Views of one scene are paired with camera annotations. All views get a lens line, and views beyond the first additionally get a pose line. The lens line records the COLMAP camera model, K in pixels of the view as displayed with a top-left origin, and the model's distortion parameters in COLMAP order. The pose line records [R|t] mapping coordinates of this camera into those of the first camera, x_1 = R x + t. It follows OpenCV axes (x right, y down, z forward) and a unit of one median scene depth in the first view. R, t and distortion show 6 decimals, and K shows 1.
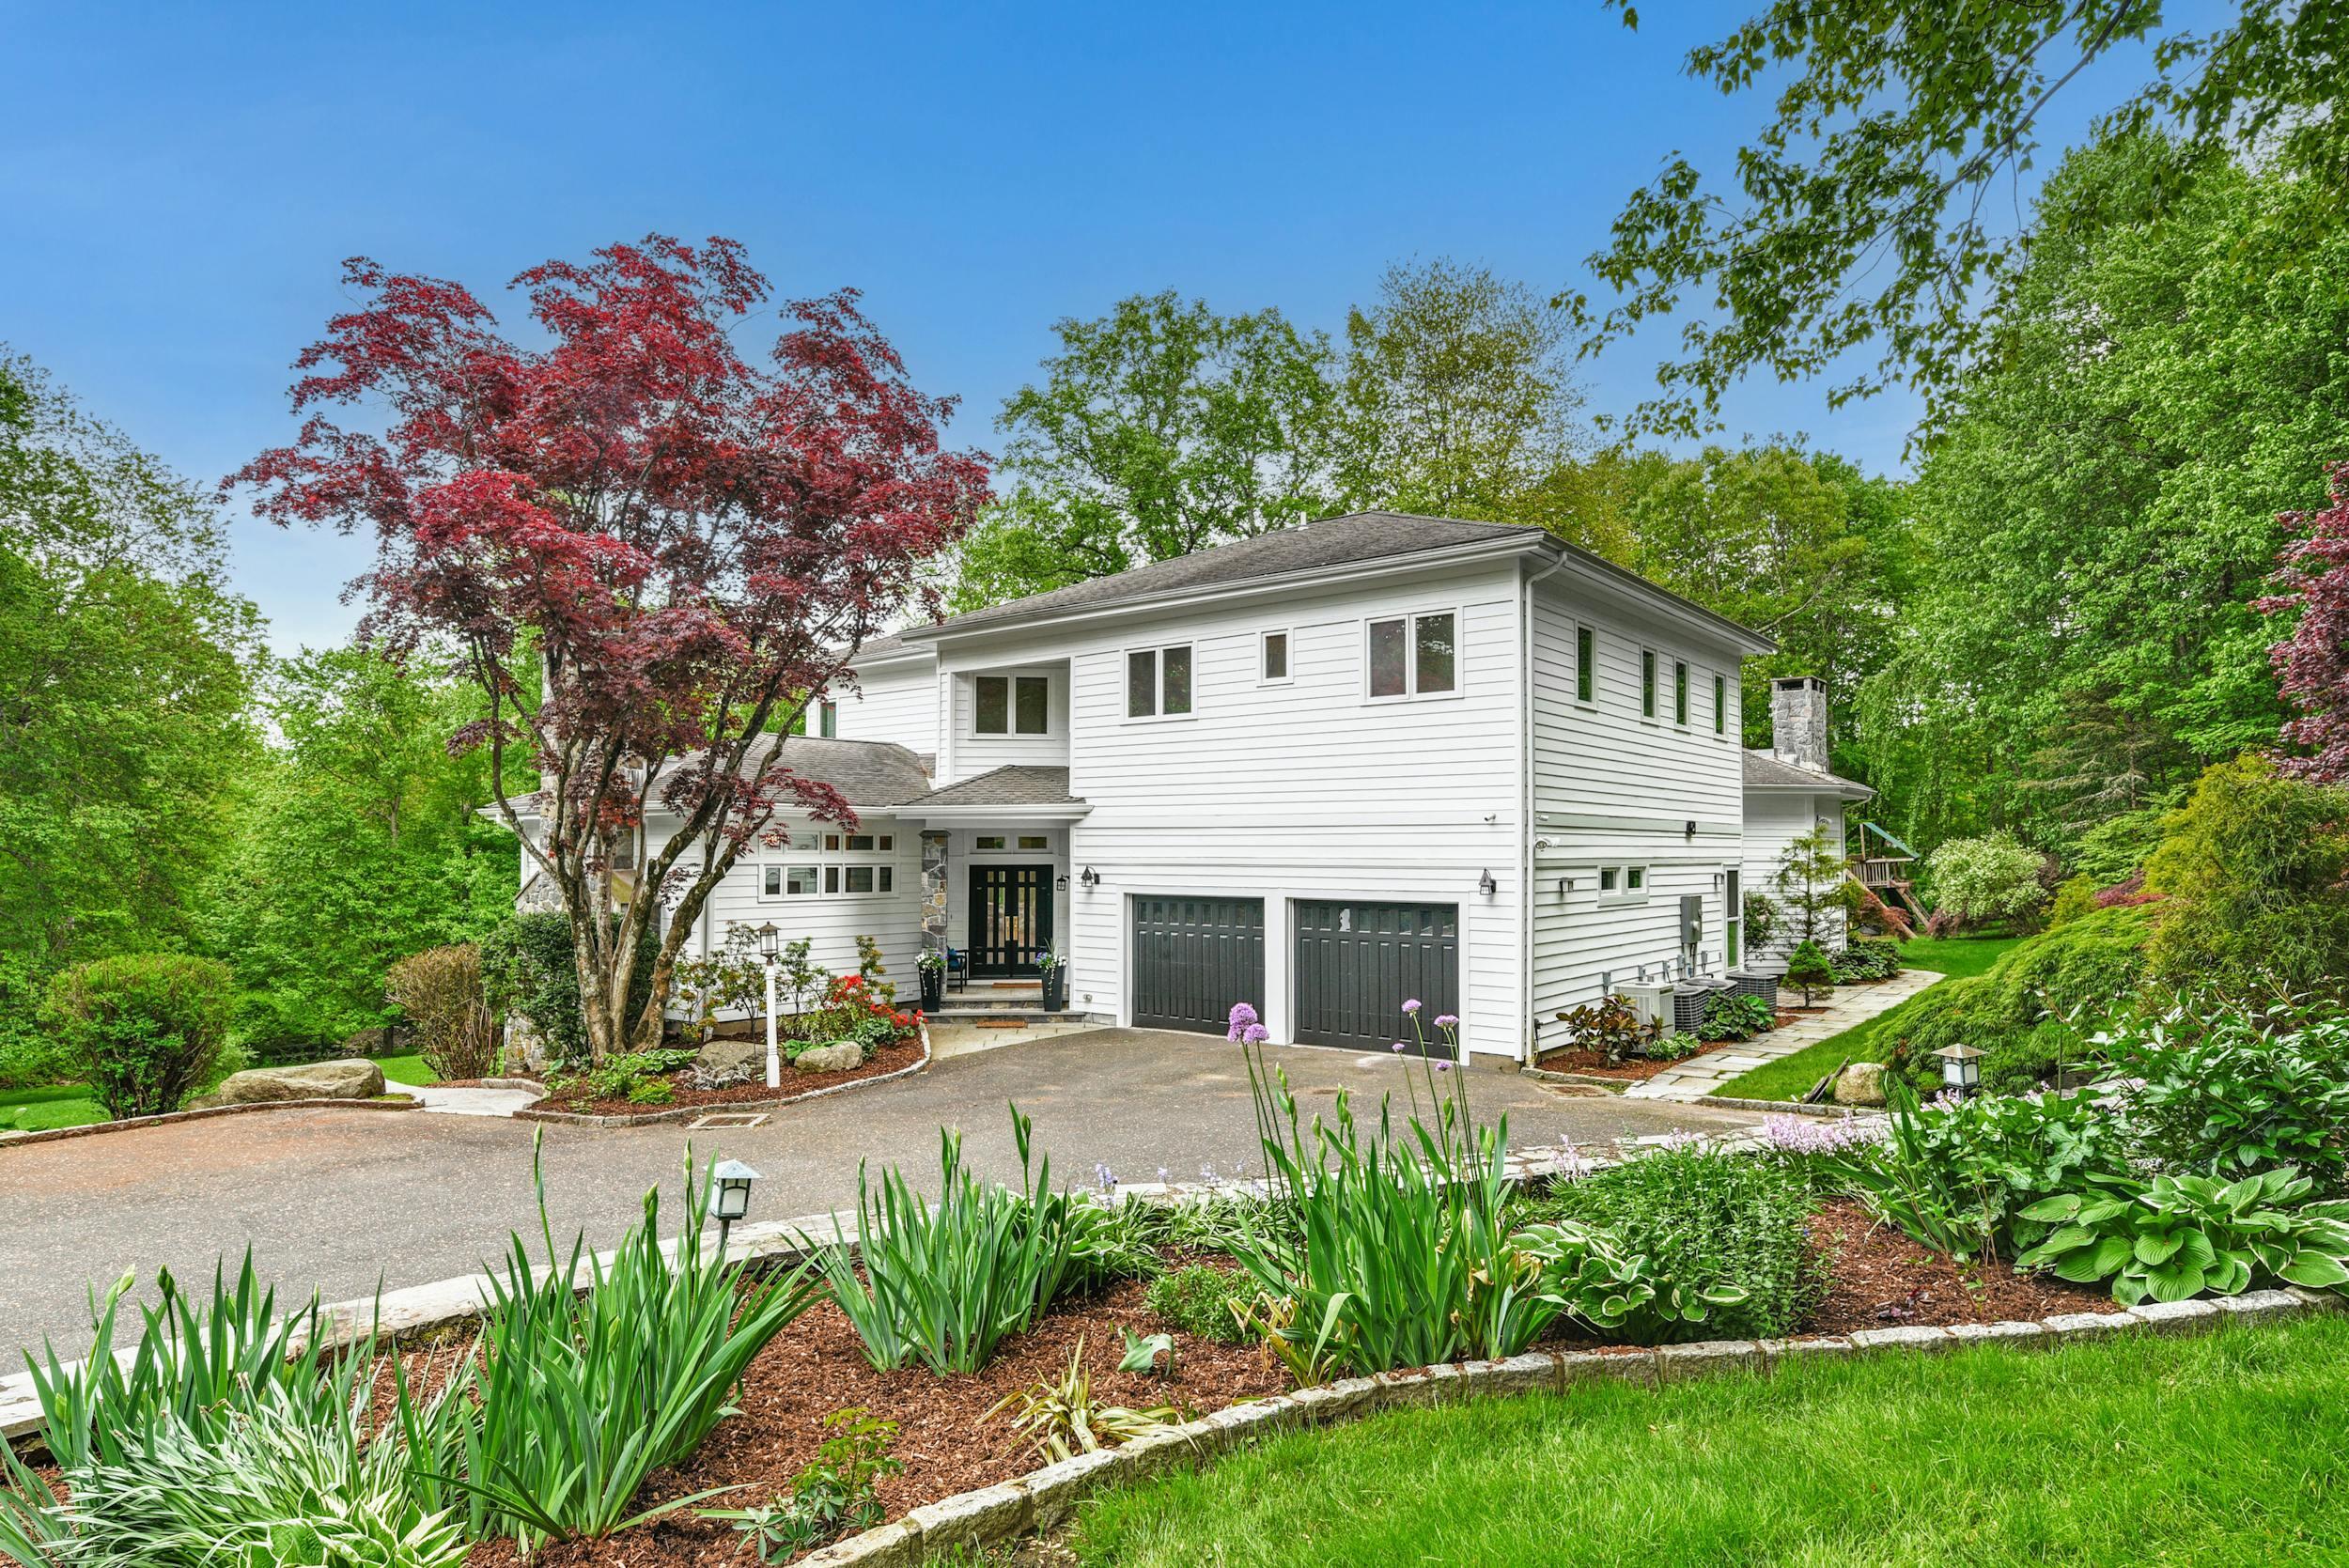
lens RADIAL K [[1258.4, 0, 1164.4], [0, 1258.4, 817.4], [0, 0, 1]] dist [-0.003402, -0.001093]
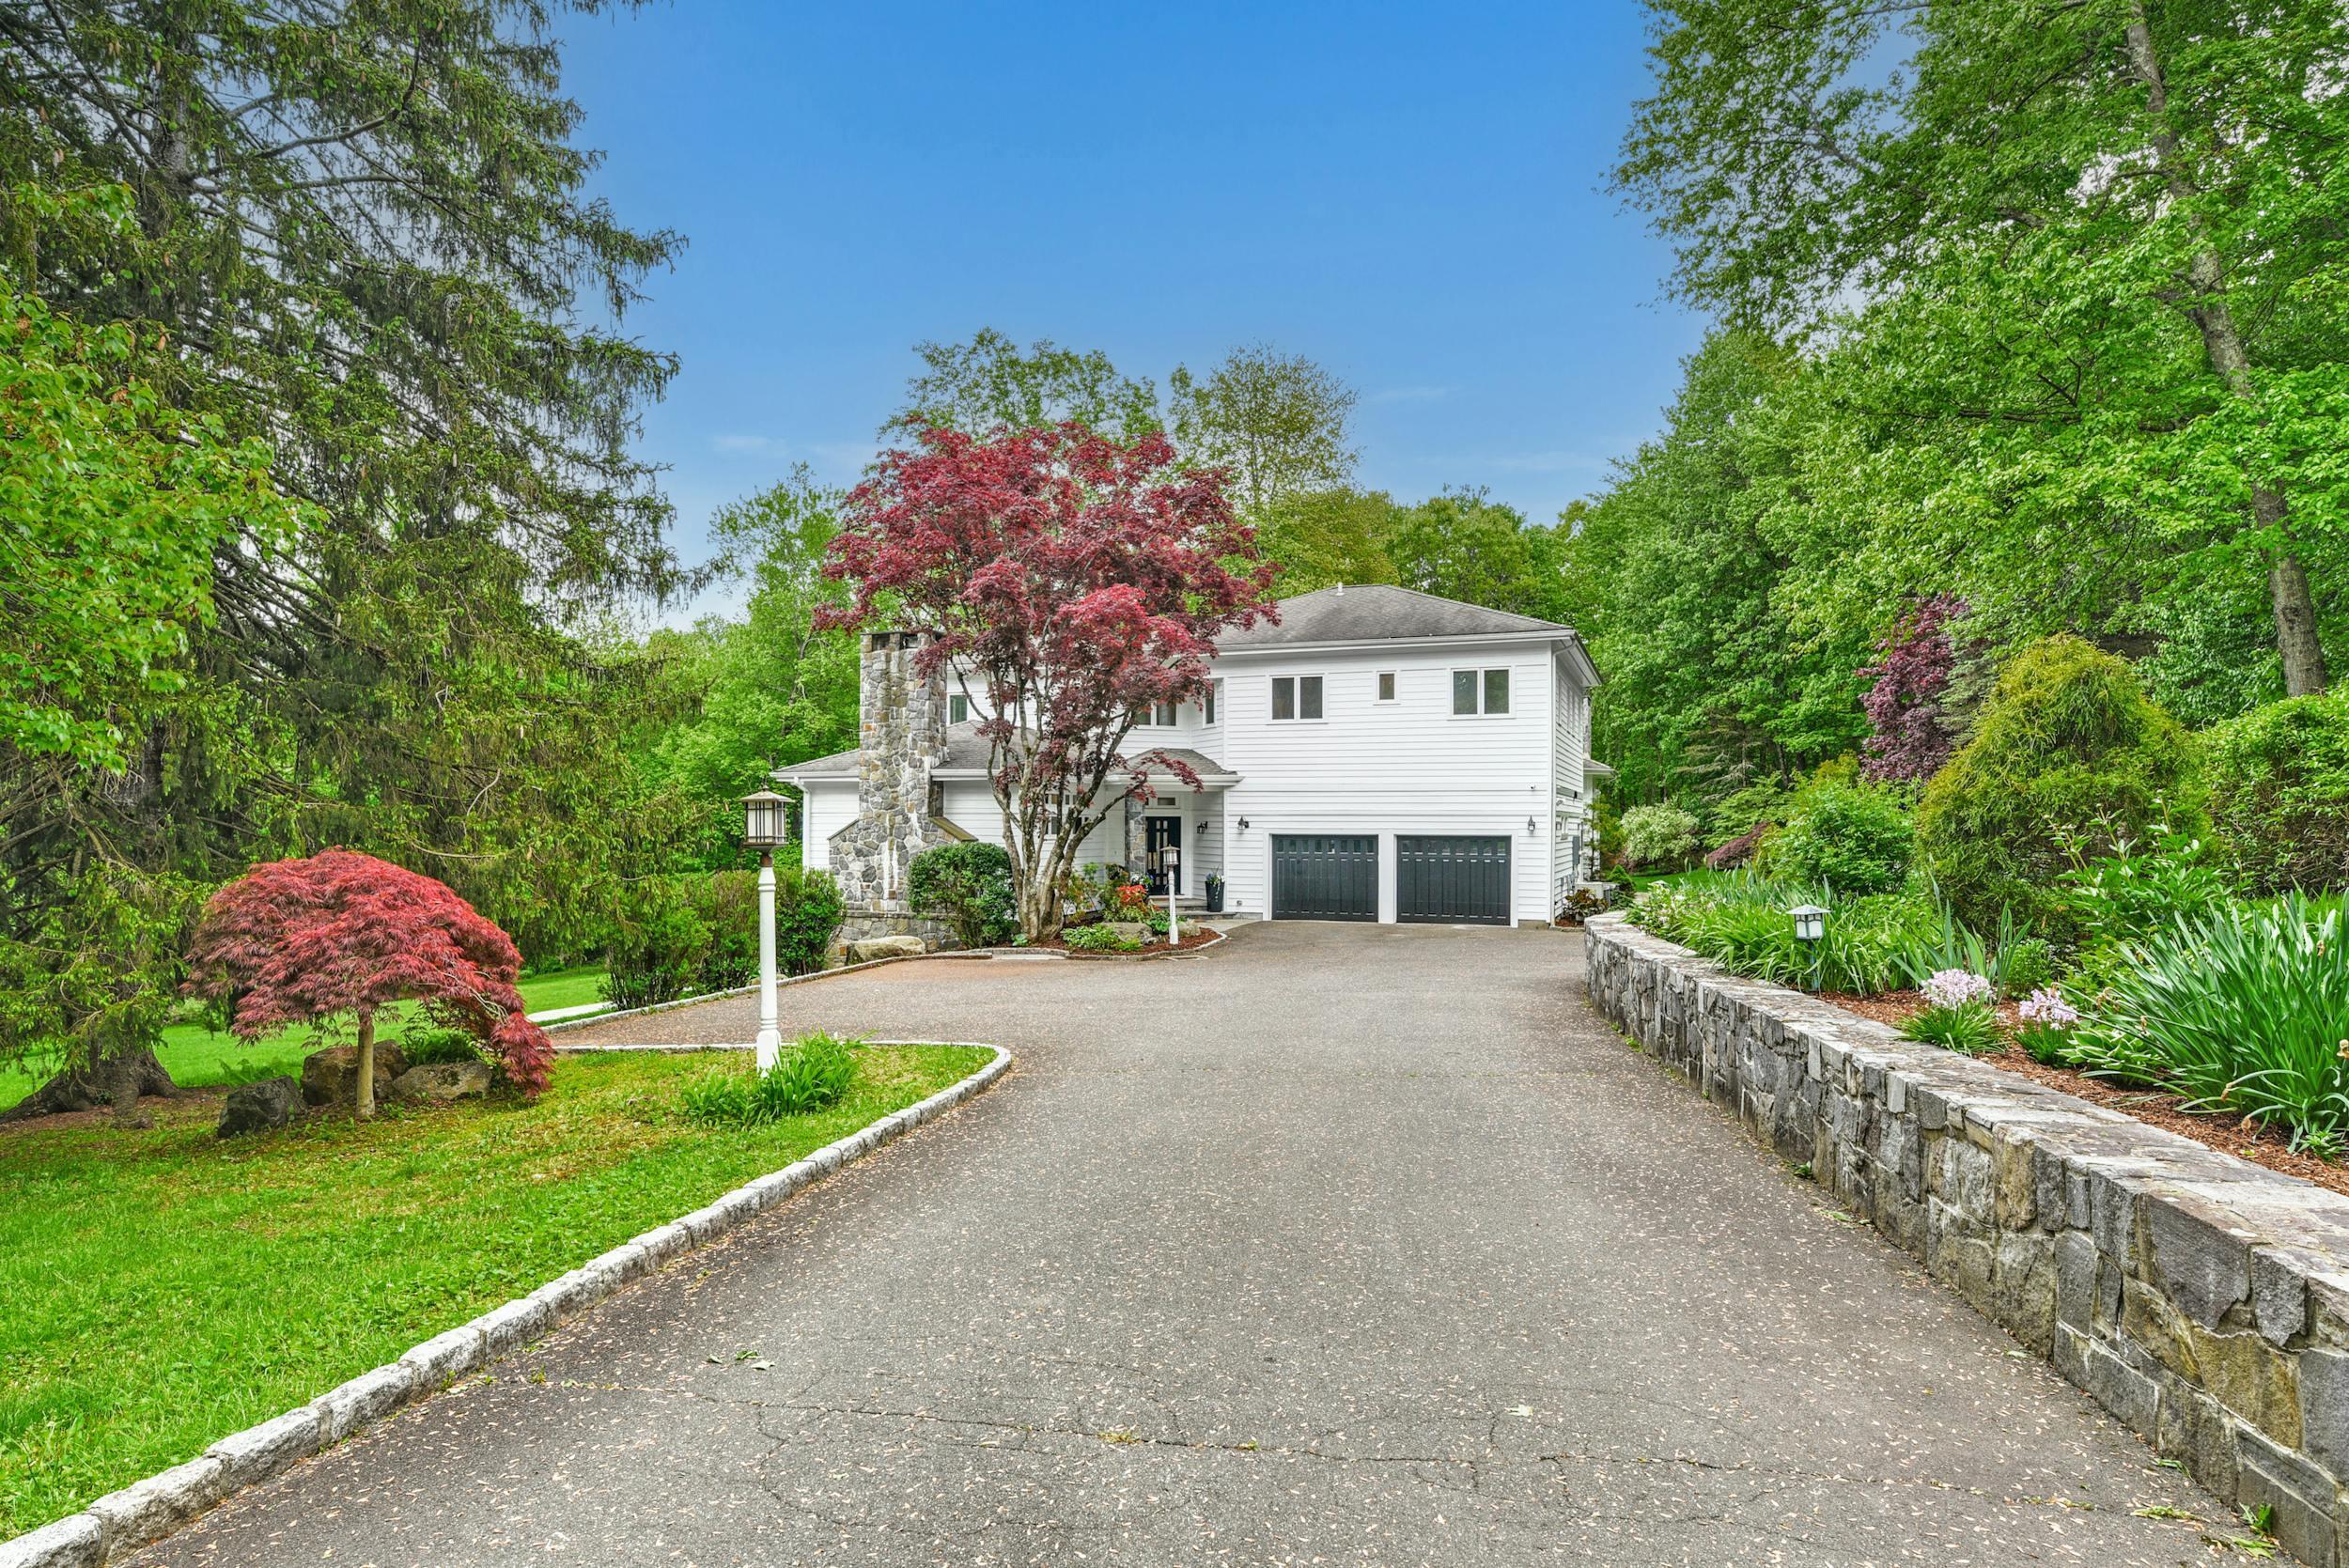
lens RADIAL K [[1258.4, 0, 1160.3], [0, 1258.4, 797.7], [0, 0, 1]] dist [-0.003402, -0.001093]
pose [[0.957438, 0.008362, 0.288518, -0.591074], [-0.010634, 0.999924, 0.006309, 0.007629], [-0.288443, -0.009109, 0.957454, -0.425142]]
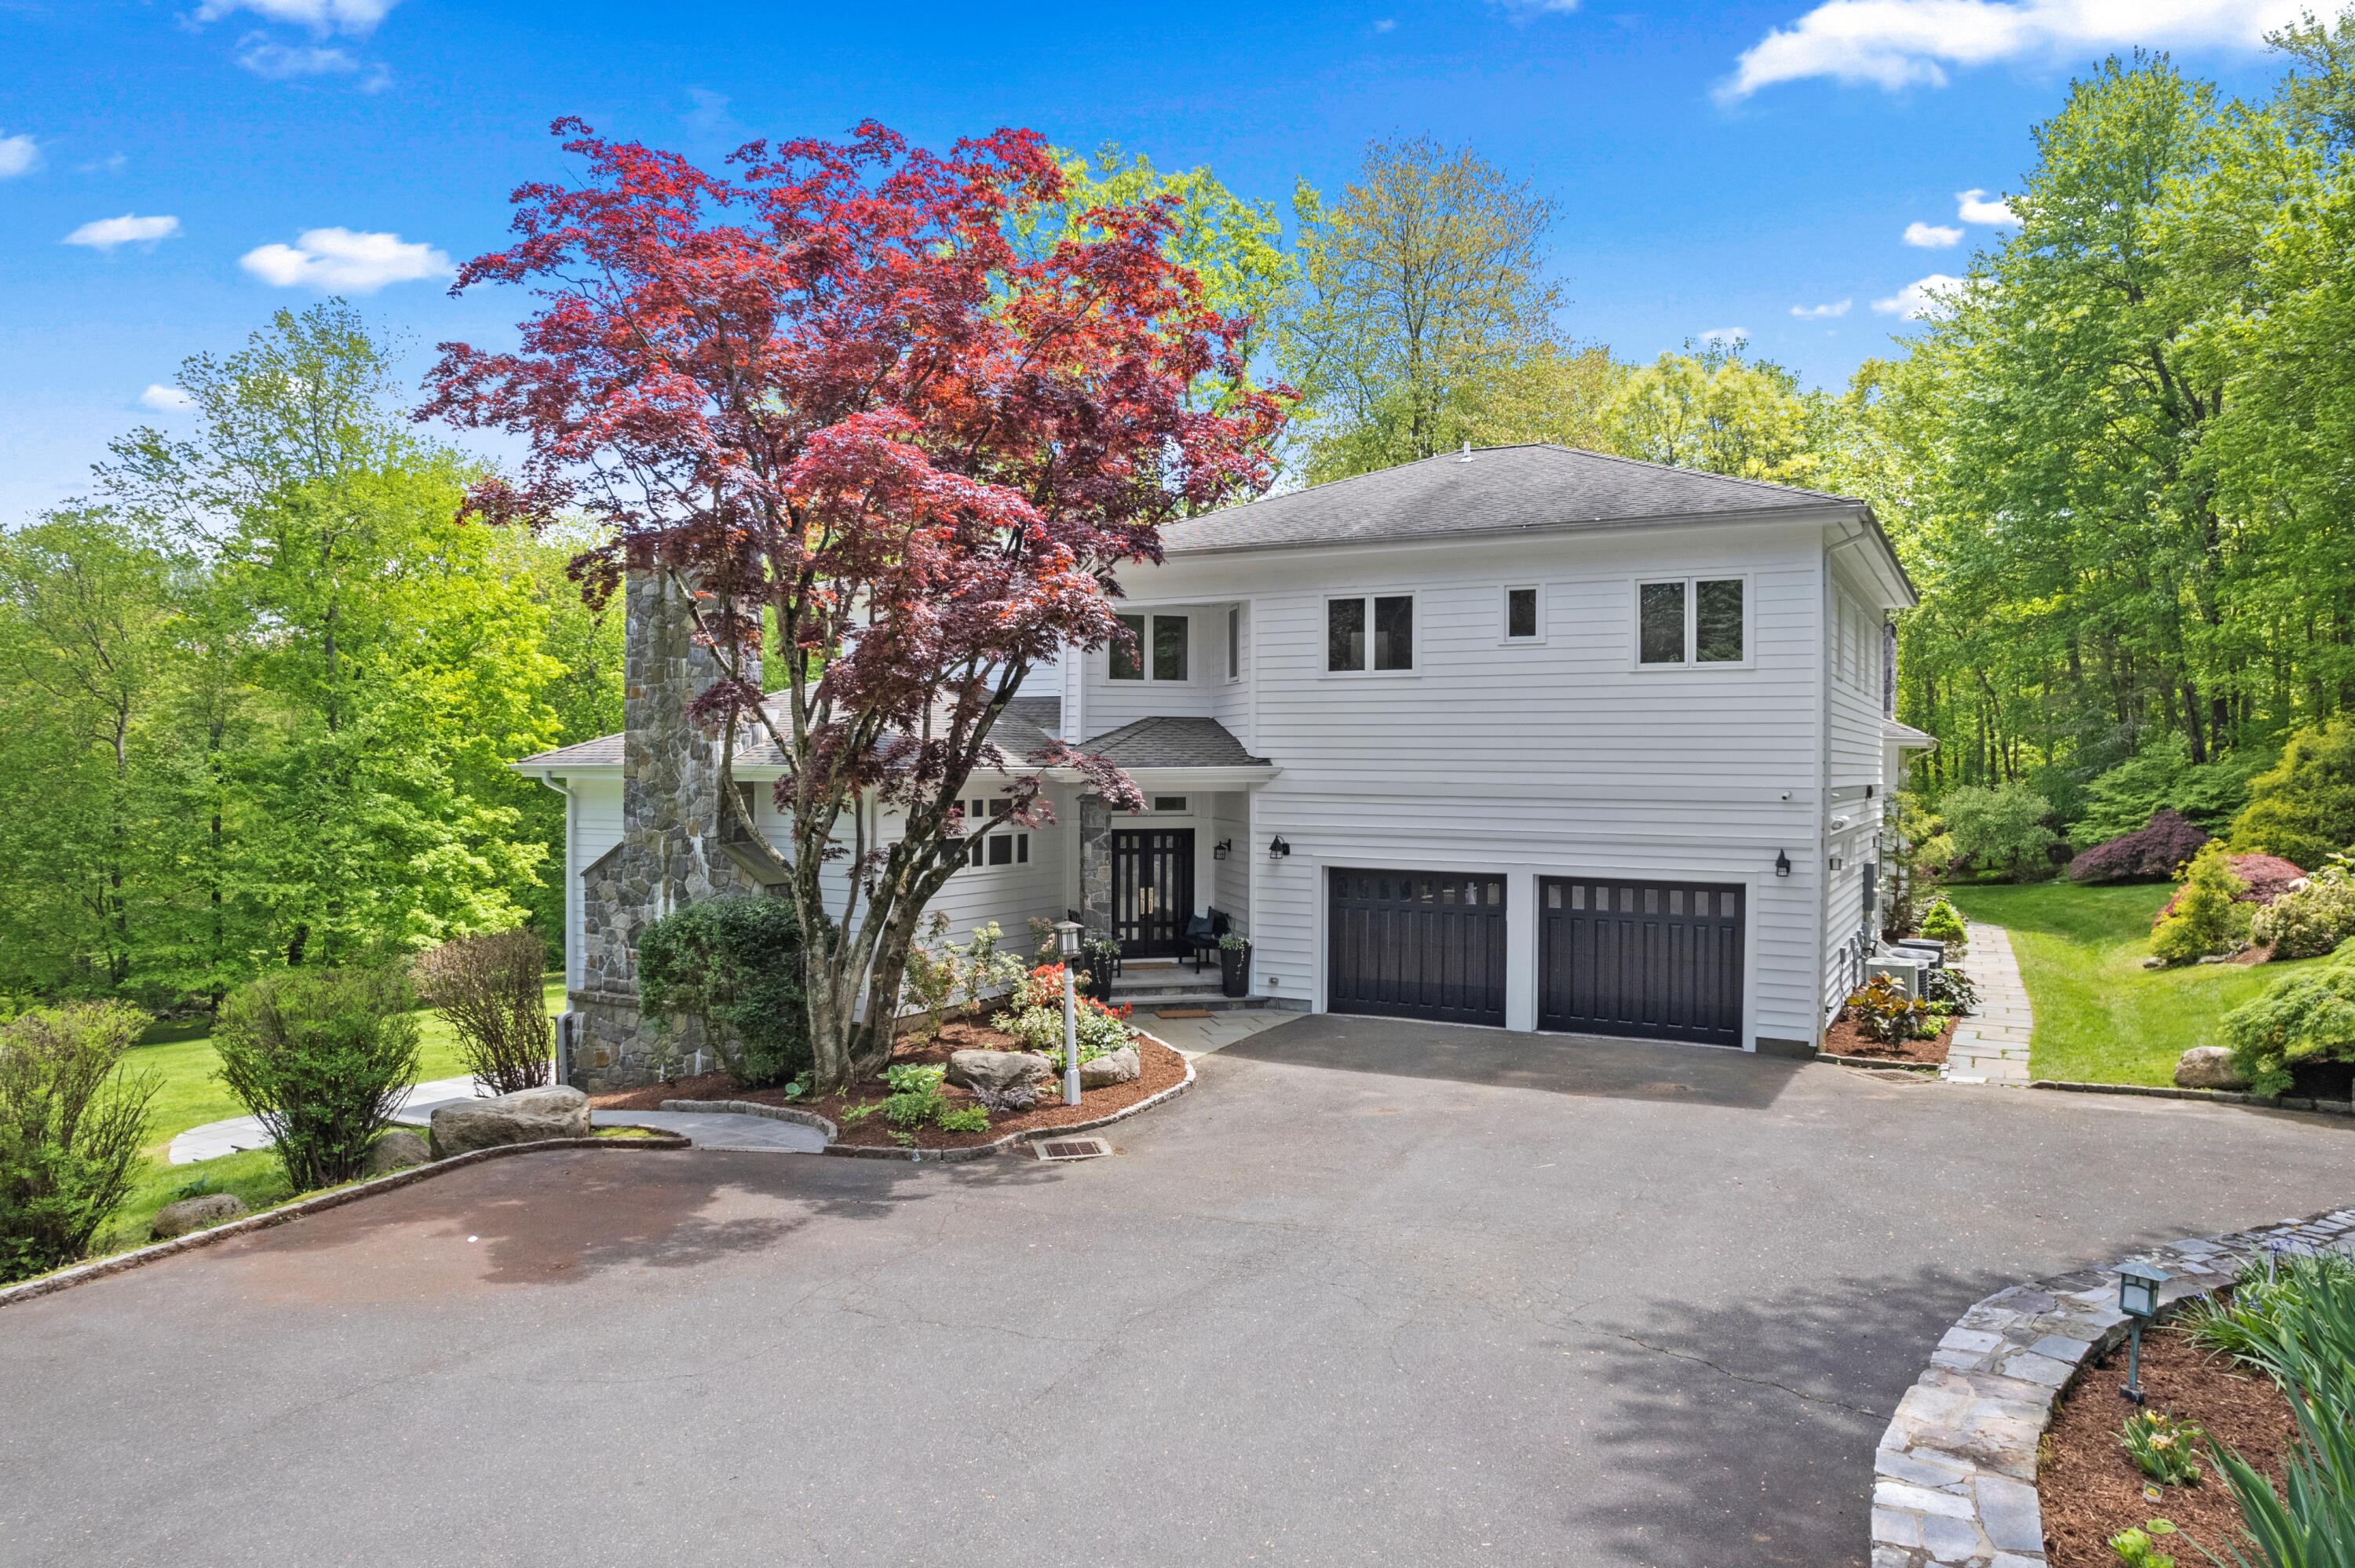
lens RADIAL K [[1463.9, 0, 1194.2], [0, 1463.9, 774.4], [0, 0, 1]] dist [-0.005895, 0.003612]
pose [[0.984296, 0.002991, 0.176501, -0.302228], [-0.008802, 0.999444, 0.032154, -0.037824], [-0.176306, -0.033202, 0.983775, -0.015656]]
